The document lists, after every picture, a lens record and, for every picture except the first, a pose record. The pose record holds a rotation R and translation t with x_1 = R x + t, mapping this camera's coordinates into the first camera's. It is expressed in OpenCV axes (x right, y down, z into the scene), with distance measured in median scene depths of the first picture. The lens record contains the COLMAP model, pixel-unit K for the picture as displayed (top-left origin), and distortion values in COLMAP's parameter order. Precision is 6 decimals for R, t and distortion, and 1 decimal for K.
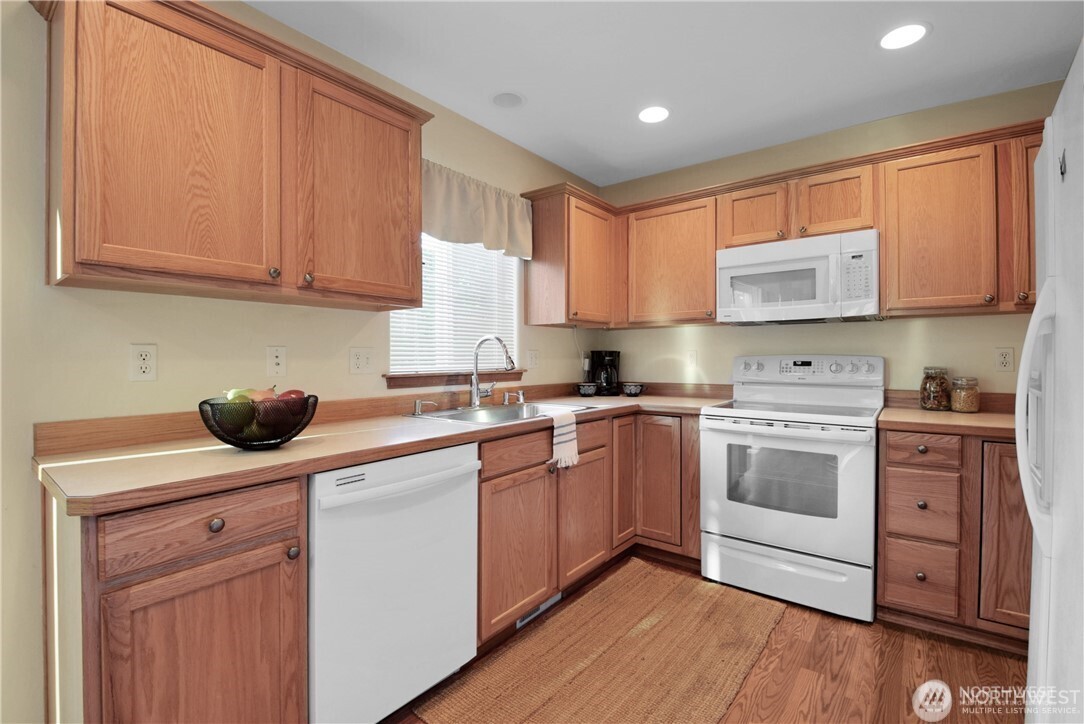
lens RADIAL K [[486.7, 0, 535.5], [0, 486.7, 355.7], [0, 0, 1]] dist [-0.001113, -0.022899]
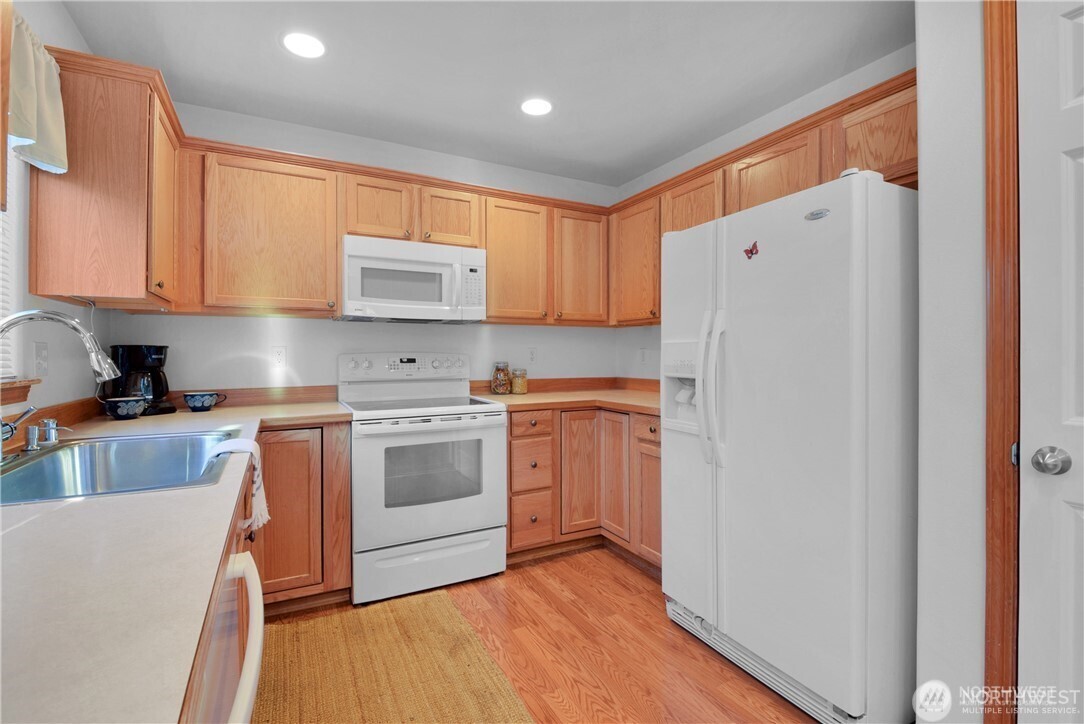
lens RADIAL K [[482.0, 0, 537.7], [0, 482.0, 359.2], [0, 0, 1]] dist [0.009490, -0.021277]
pose [[0.391540, -0.009760, 0.920109, -0.336211], [0.000378, 0.999945, 0.010446, 0.001908], [-0.920161, -0.003742, 0.391523, 0.368857]]
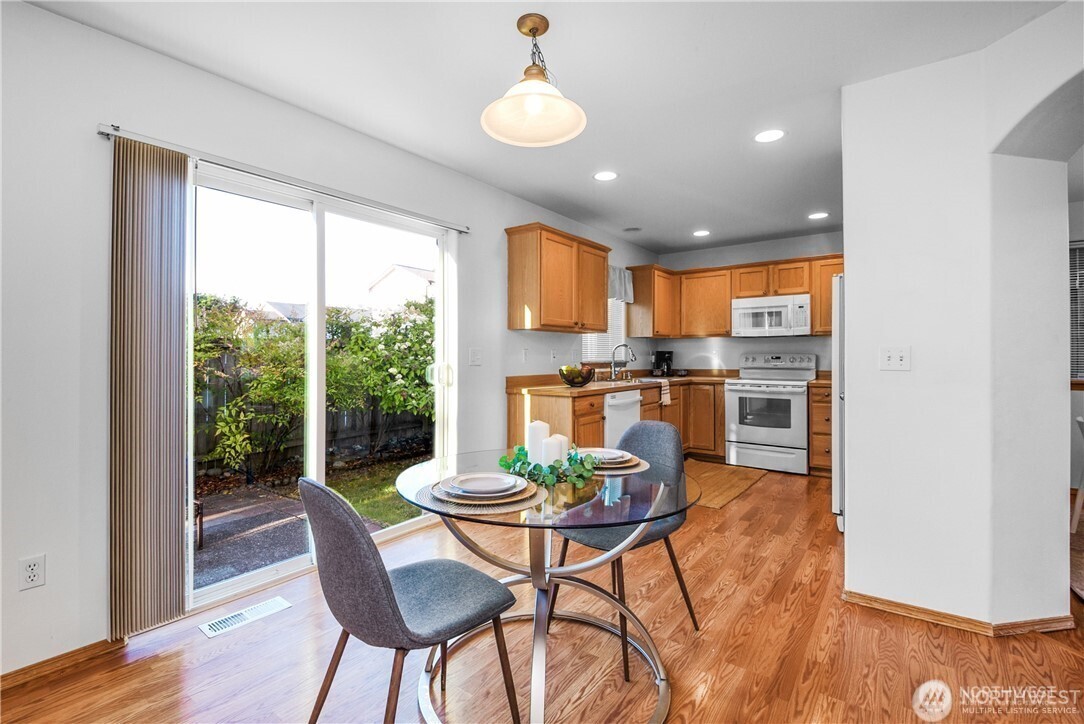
lens RADIAL K [[477.7, 0, 530.8], [0, 477.7, 351.5], [0, 0, 1]] dist [0.001171, -0.020337]
pose [[0.999984, 0.000166, 0.005687, -0.486619], [-0.000134, 0.999984, -0.005684, 0.002165], [-0.005688, 0.005683, 0.999968, -0.993013]]
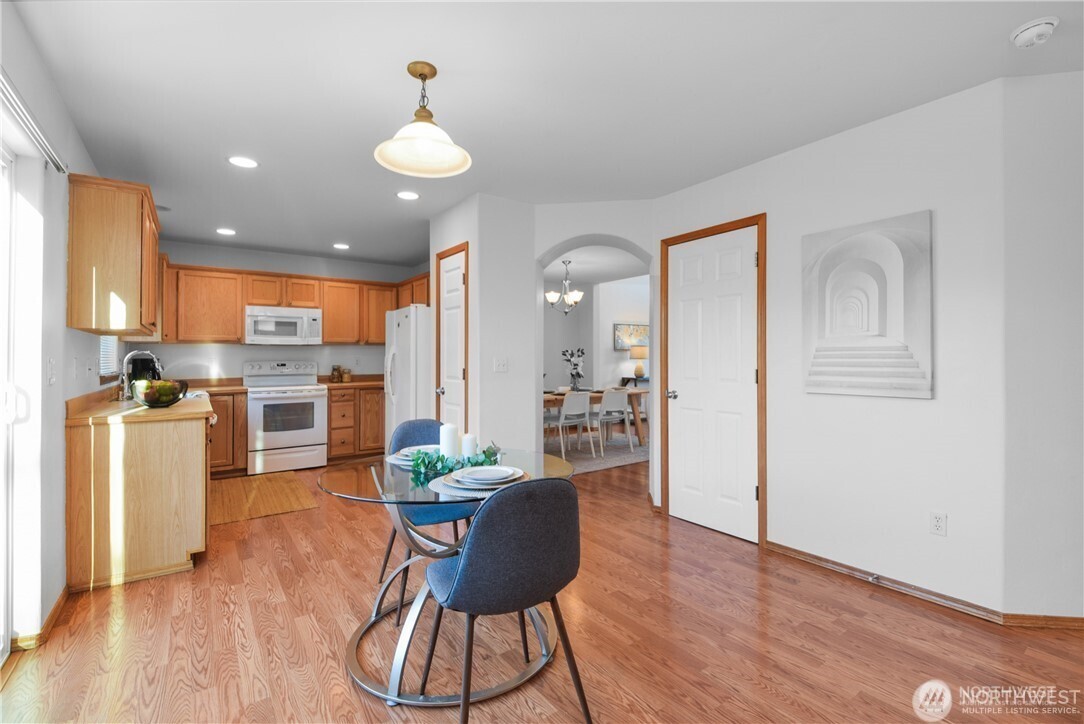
lens RADIAL K [[486.7, 0, 535.5], [0, 486.7, 355.7], [0, 0, 1]] dist [-0.001113, -0.022899]
pose [[0.284387, 0.004117, 0.958701, -1.231262], [0.002218, 0.999985, -0.004952, -0.012069], [-0.958707, 0.003534, 0.284374, -0.673743]]
